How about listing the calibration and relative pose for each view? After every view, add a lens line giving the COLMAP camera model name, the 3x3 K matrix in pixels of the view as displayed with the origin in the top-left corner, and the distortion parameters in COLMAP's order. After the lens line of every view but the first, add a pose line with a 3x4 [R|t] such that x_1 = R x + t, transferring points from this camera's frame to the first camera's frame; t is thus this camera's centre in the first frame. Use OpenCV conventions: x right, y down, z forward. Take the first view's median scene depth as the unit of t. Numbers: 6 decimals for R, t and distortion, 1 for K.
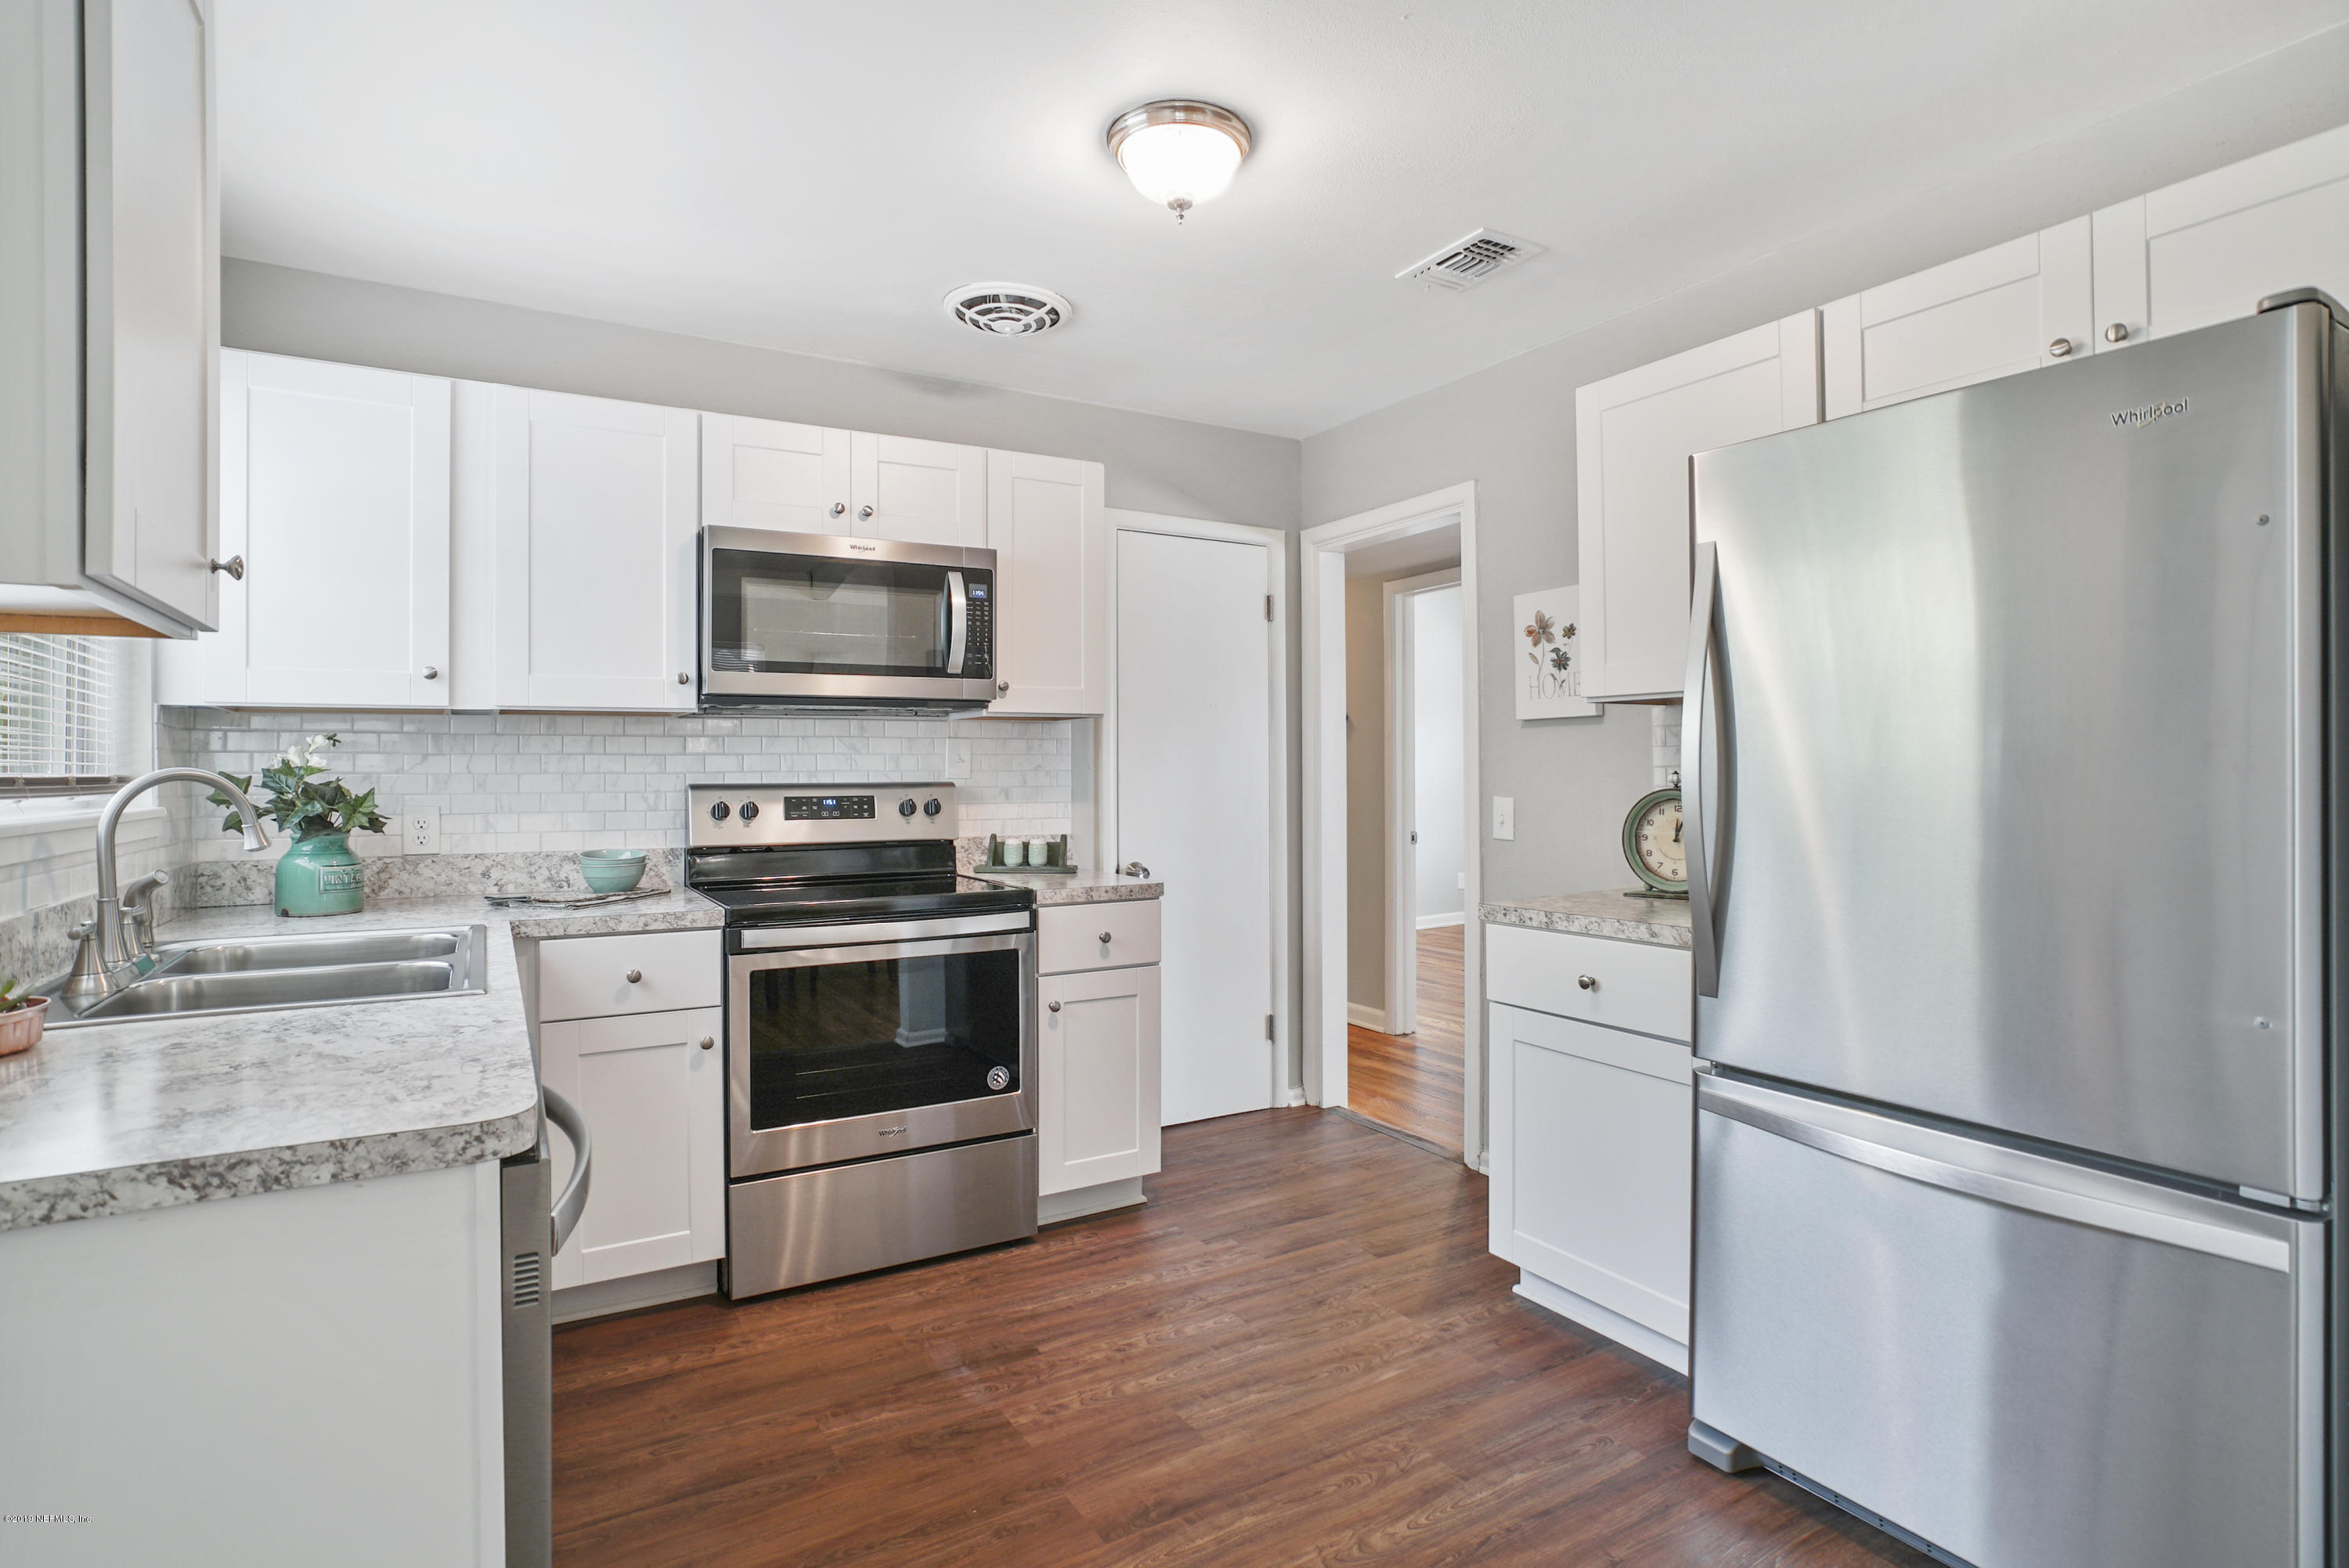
lens RADIAL K [[1175.8, 0, 1156.5], [0, 1175.8, 751.1], [0, 0, 1]] dist [-0.035446, 0.002919]
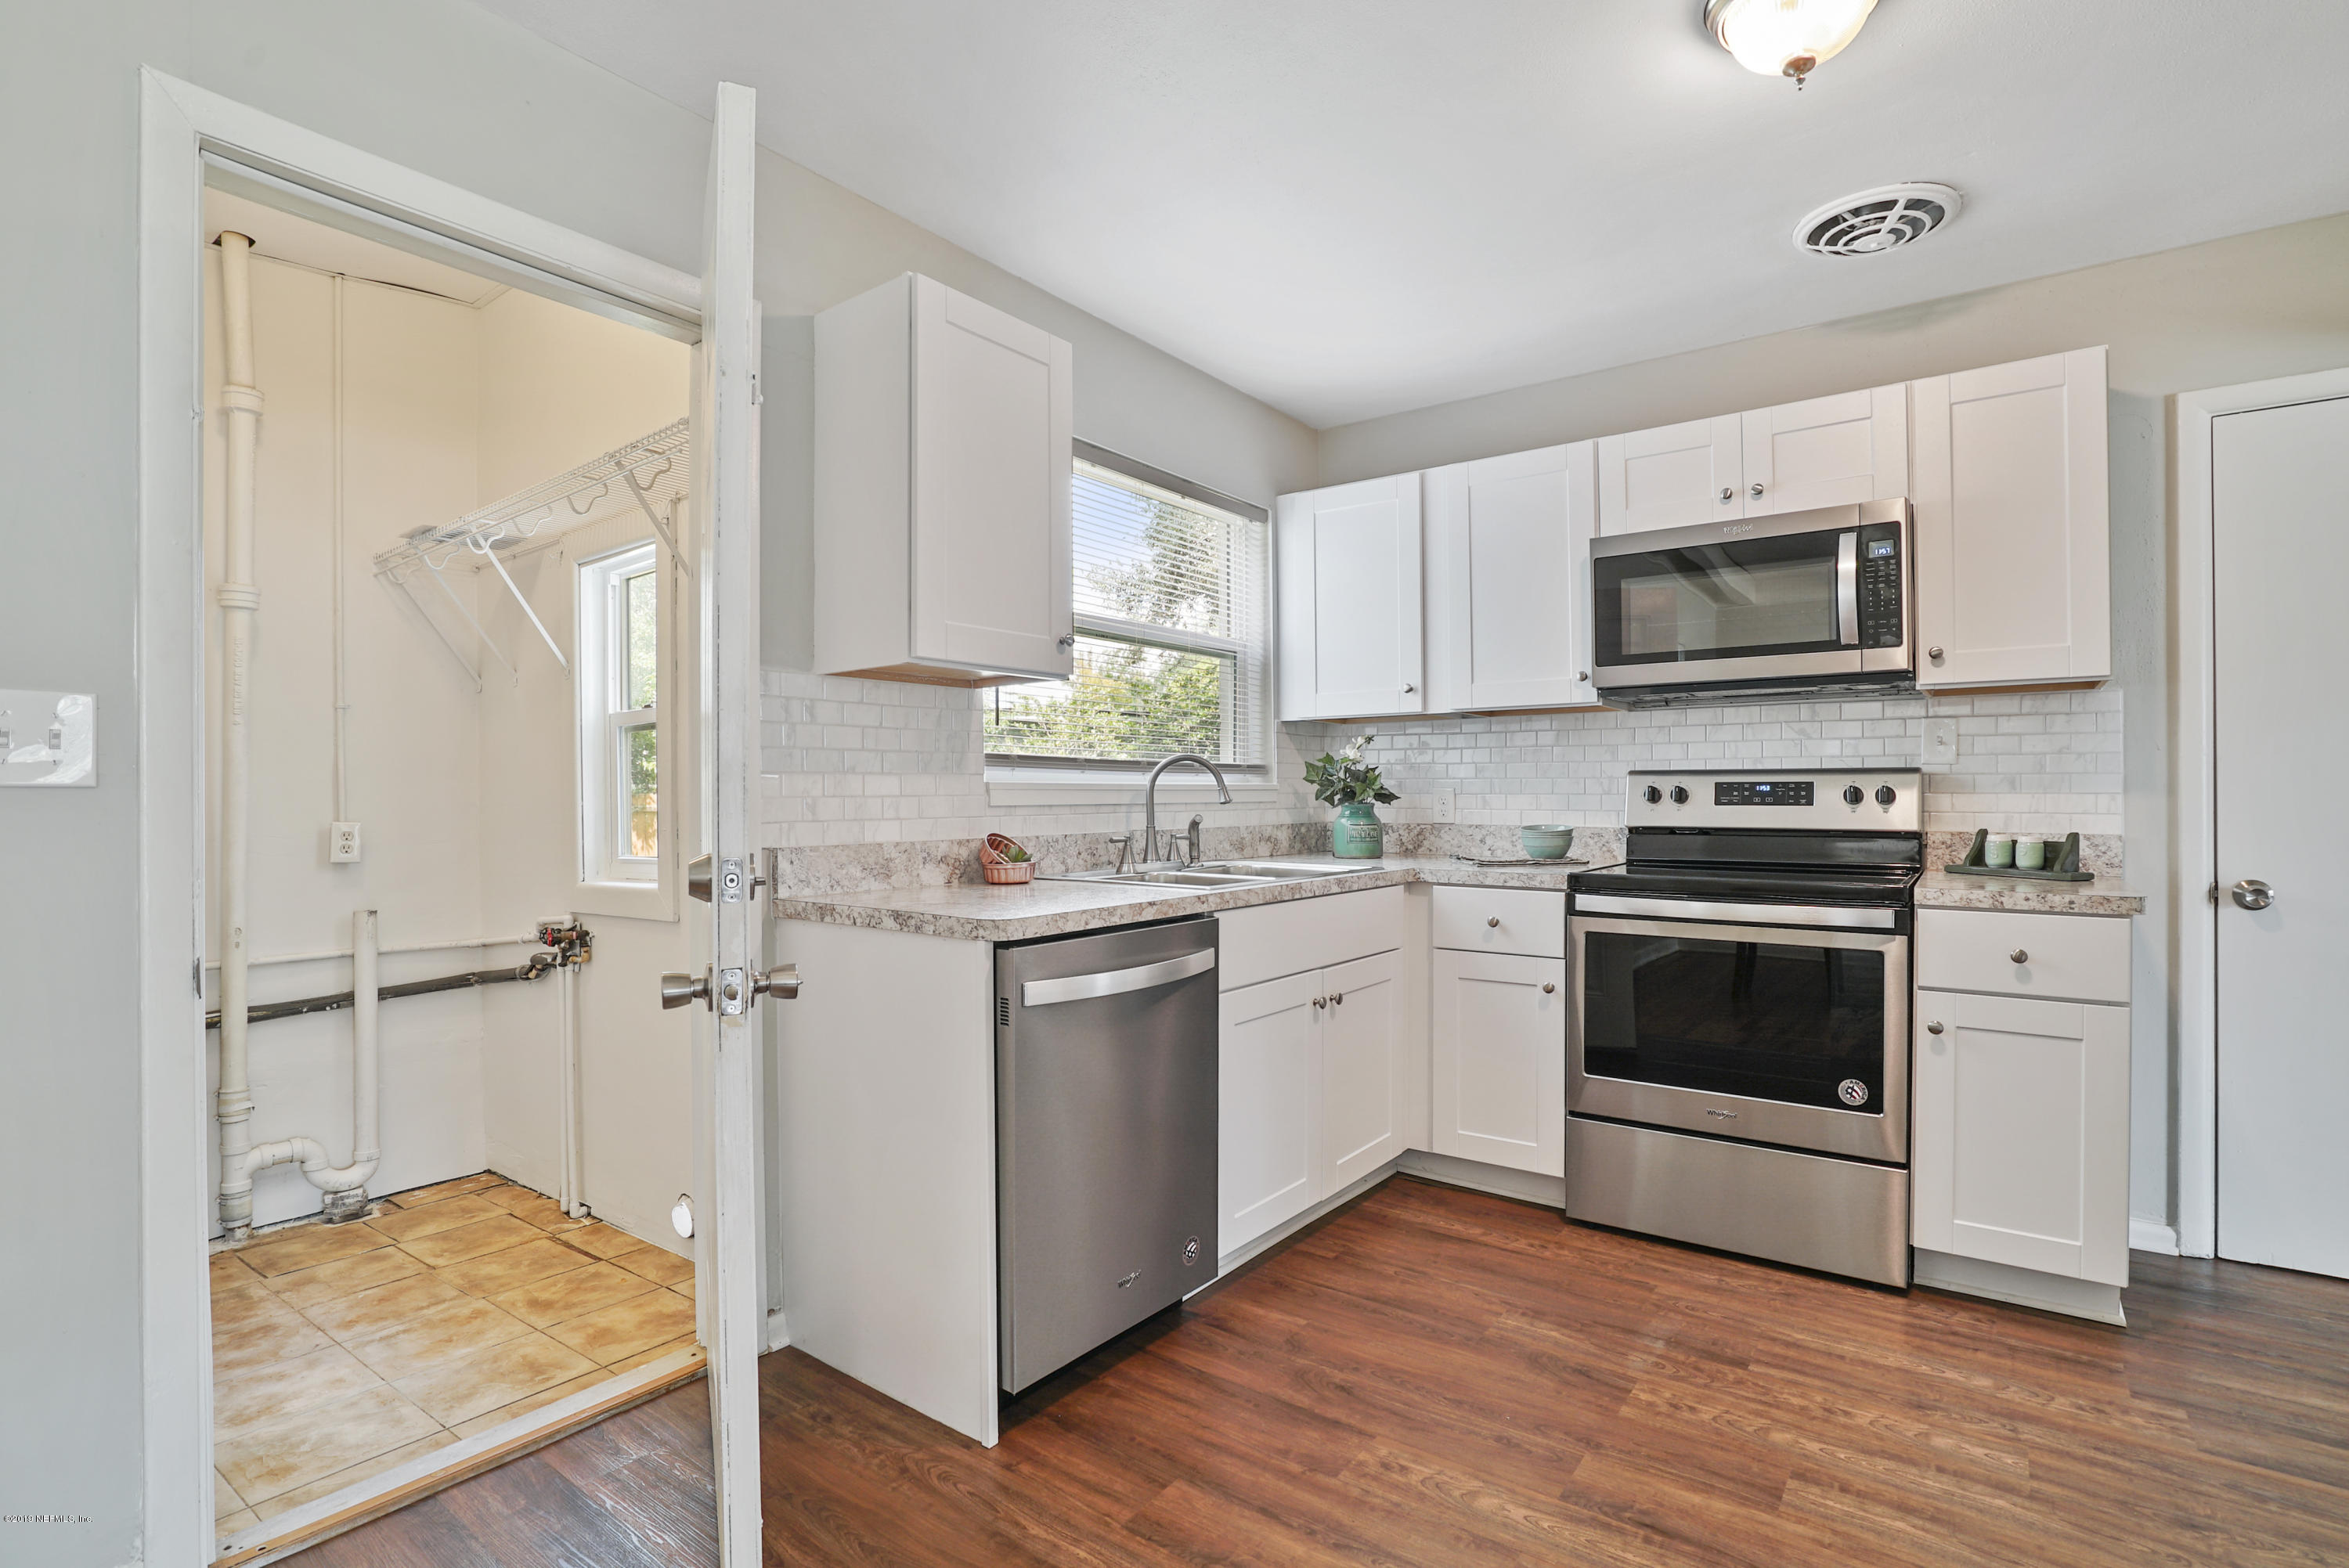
lens RADIAL K [[1121.1, 0, 1191.5], [0, 1121.1, 781.7], [0, 0, 1]] dist [-0.034187, 0.010502]
pose [[0.395774, -0.003615, -0.918341, 0.448650], [0.014593, 0.999891, 0.002353, 0.033278], [0.918232, -0.014333, 0.395784, 0.210985]]
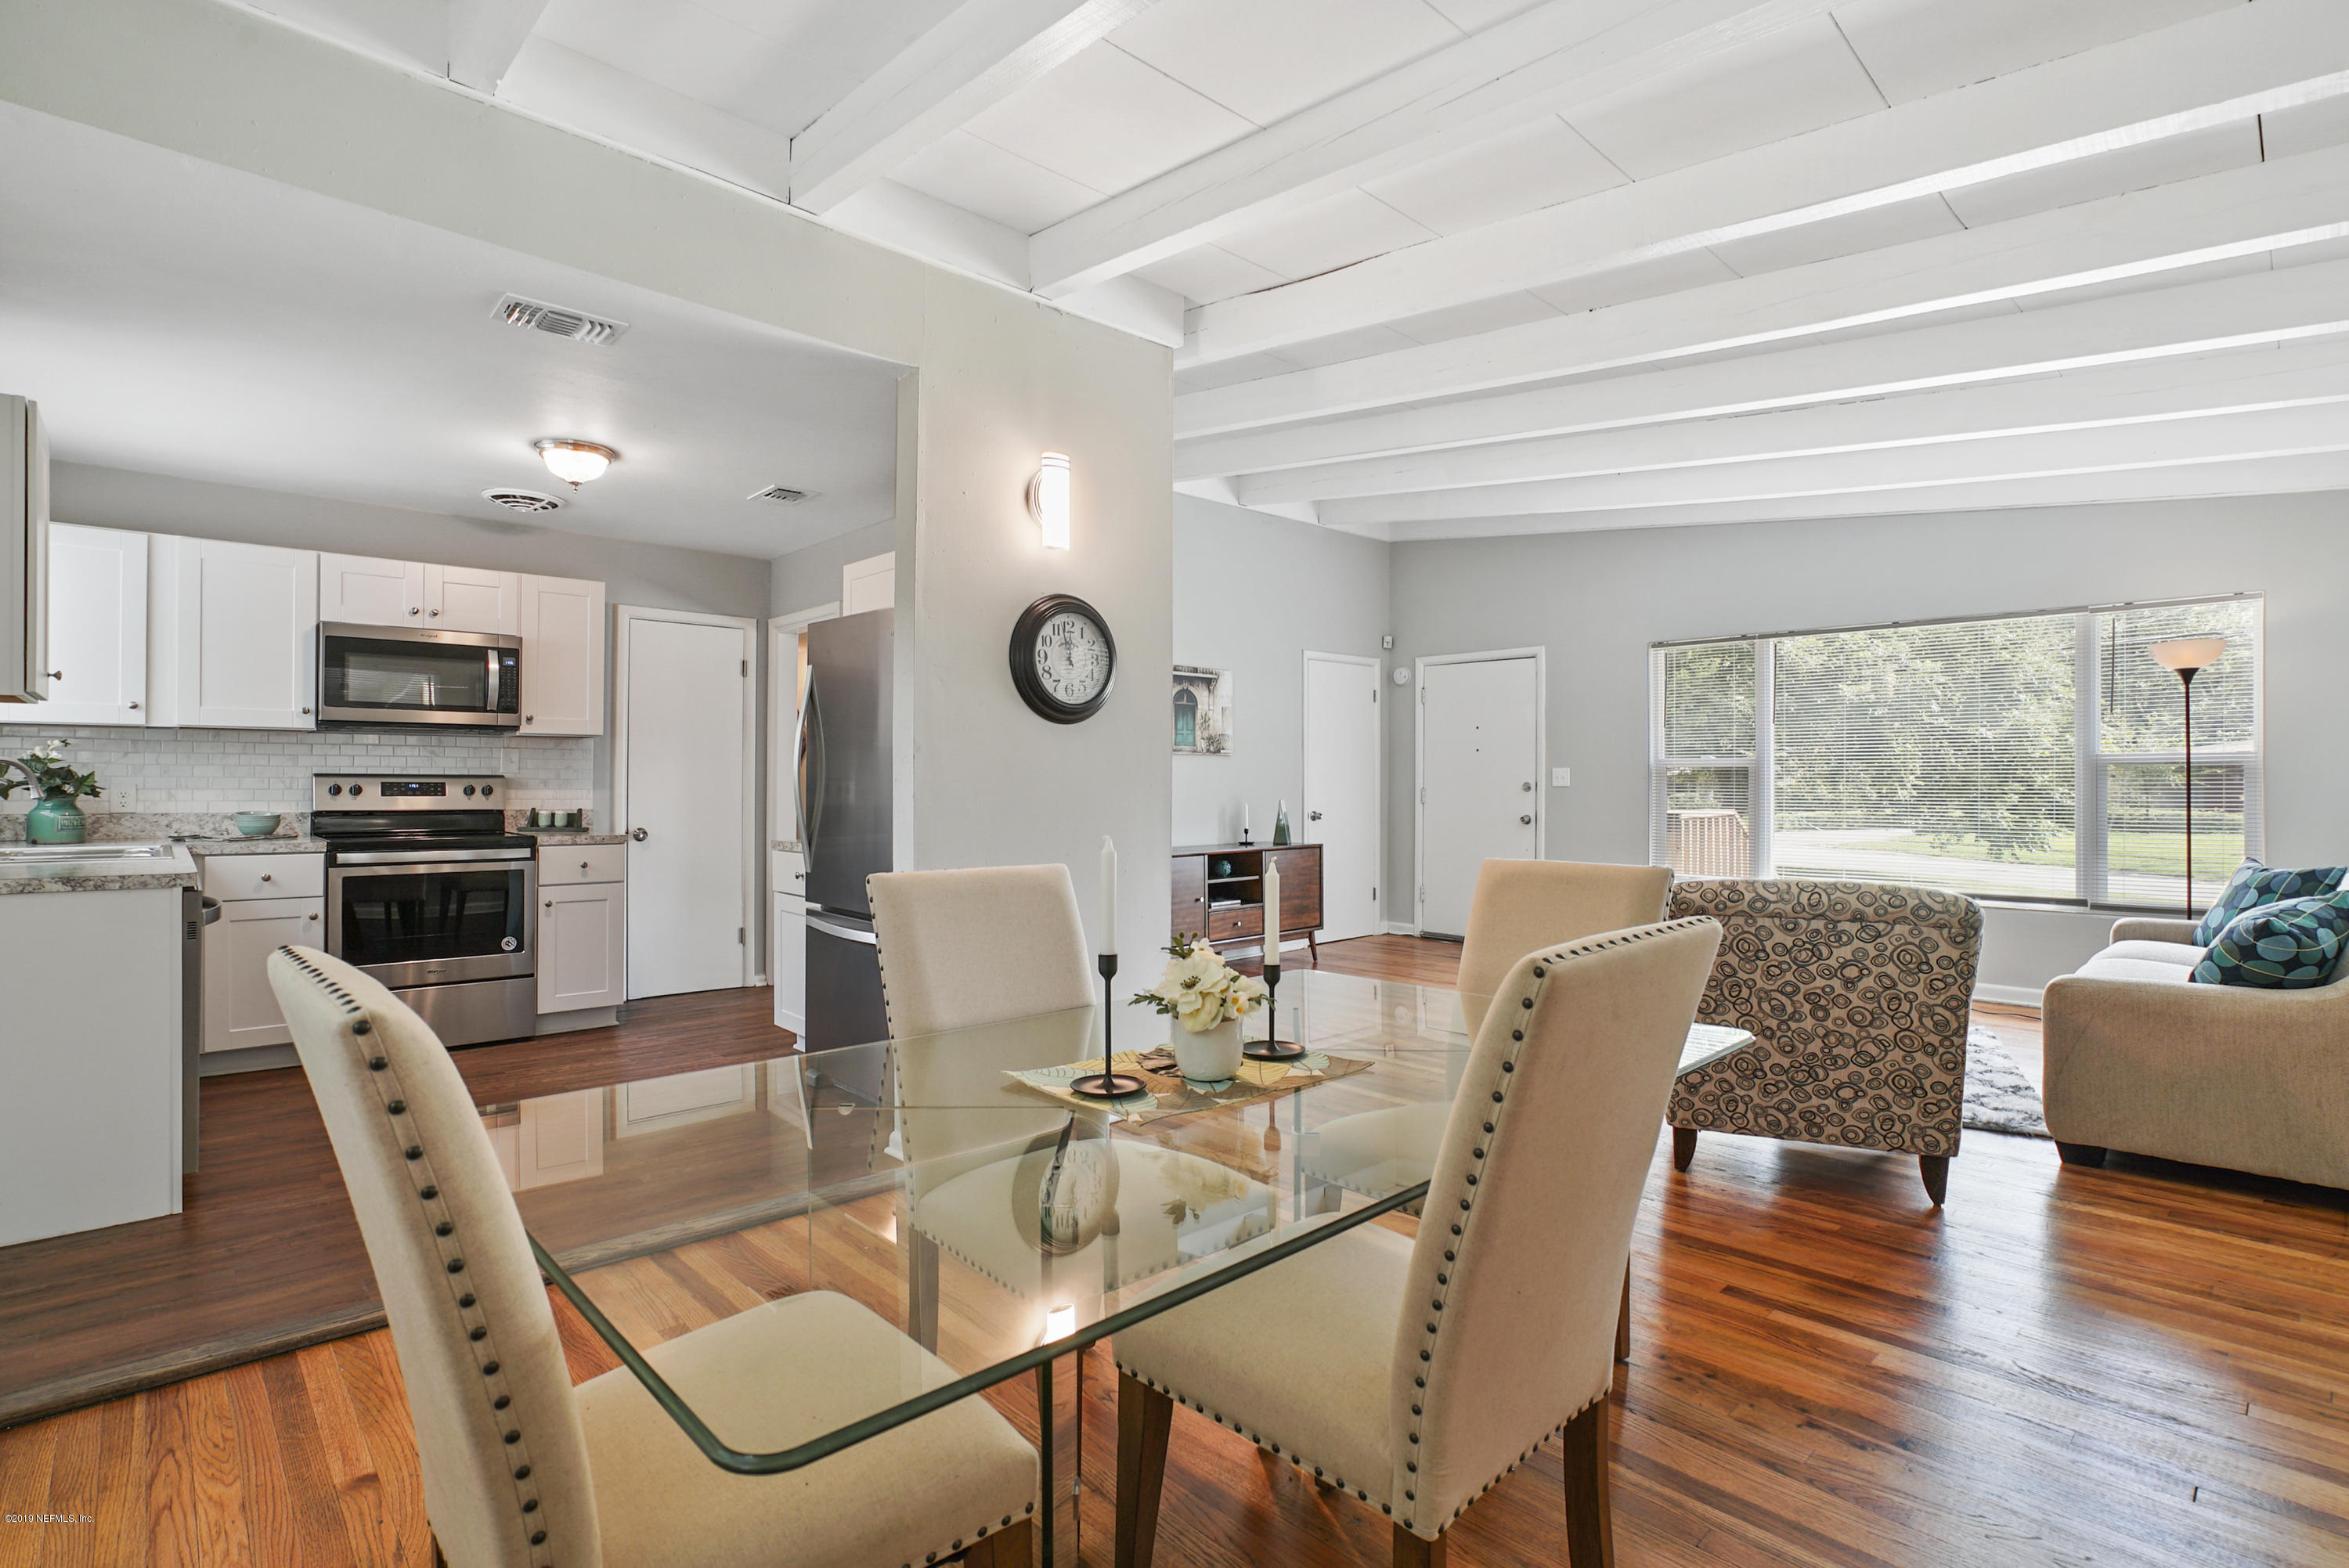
lens RADIAL K [[1121.1, 0, 1179.8], [0, 1121.1, 776.8], [0, 0, 1]] dist [-0.034187, 0.010502]
pose [[0.973586, 0.014081, 0.227888, 0.468611], [-0.016730, 0.999813, 0.009700, -0.002179], [-0.227709, -0.013257, 0.973639, -0.850739]]
